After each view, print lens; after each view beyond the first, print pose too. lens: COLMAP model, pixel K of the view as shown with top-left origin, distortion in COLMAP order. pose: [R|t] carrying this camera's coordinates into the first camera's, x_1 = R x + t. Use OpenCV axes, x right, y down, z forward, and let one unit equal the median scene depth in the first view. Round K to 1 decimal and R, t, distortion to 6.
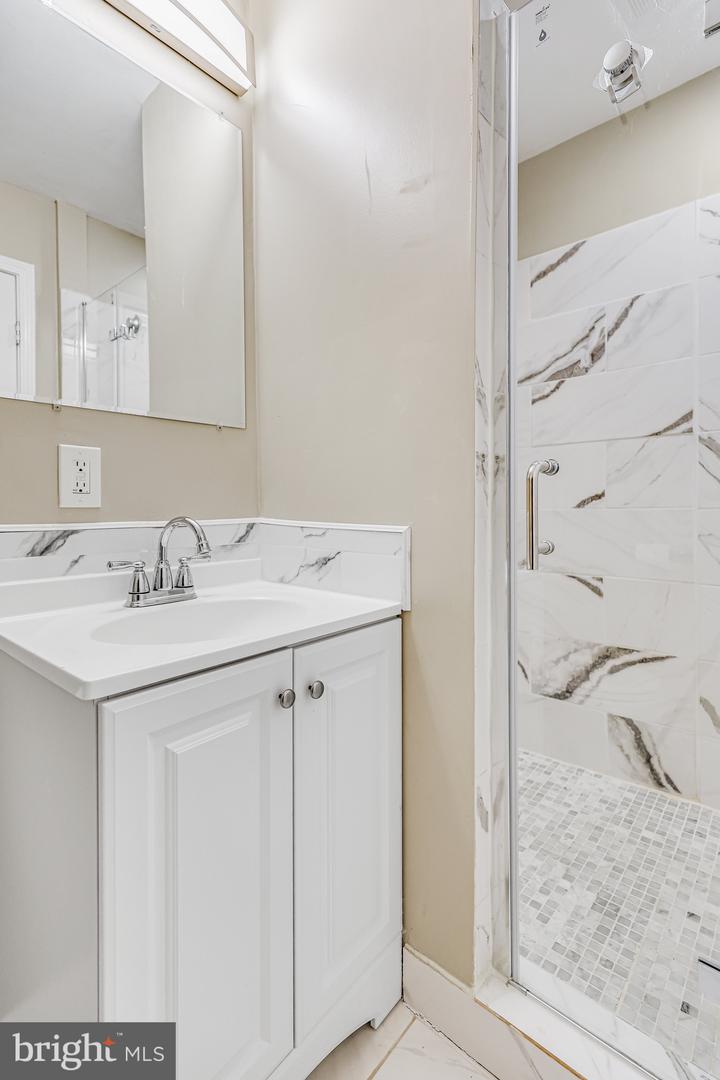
lens RADIAL K [[491.9, 0, 340.5], [0, 491.9, 508.7], [0, 0, 1]] dist [0.010191, 0.001631]
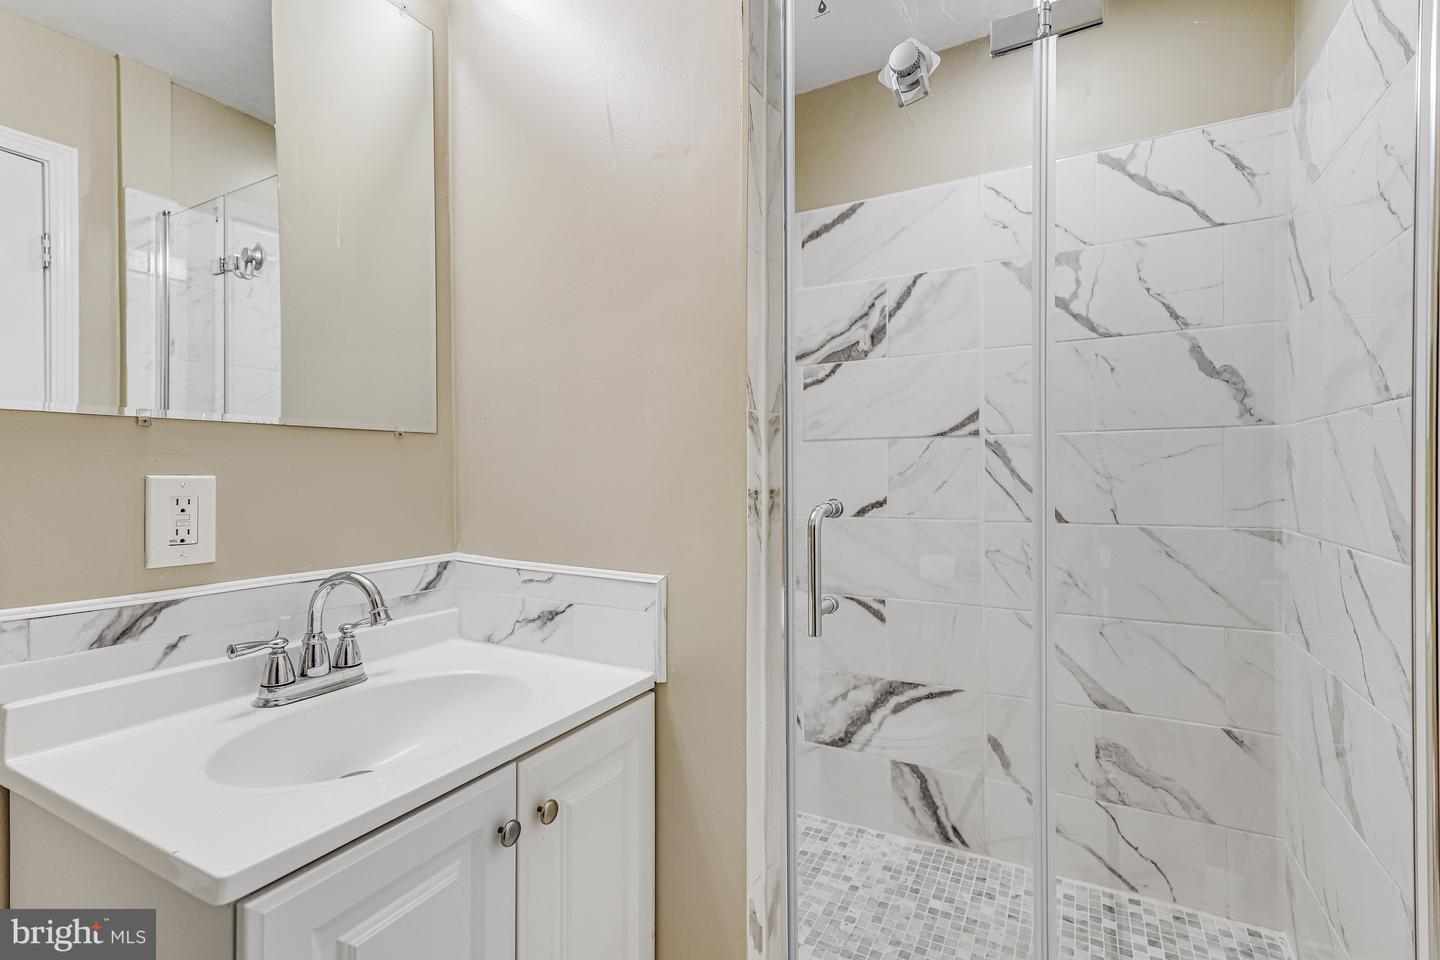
lens RADIAL K [[655.8, 0, 692.6], [0, 655.8, 466.2], [0, 0, 1]] dist [0.010191, 0.001631]
pose [[0.976827, -0.003023, 0.214009, -0.033583], [0.004664, 0.999963, -0.007165, -0.110523], [-0.213979, 0.007997, 0.976806, -0.025866]]
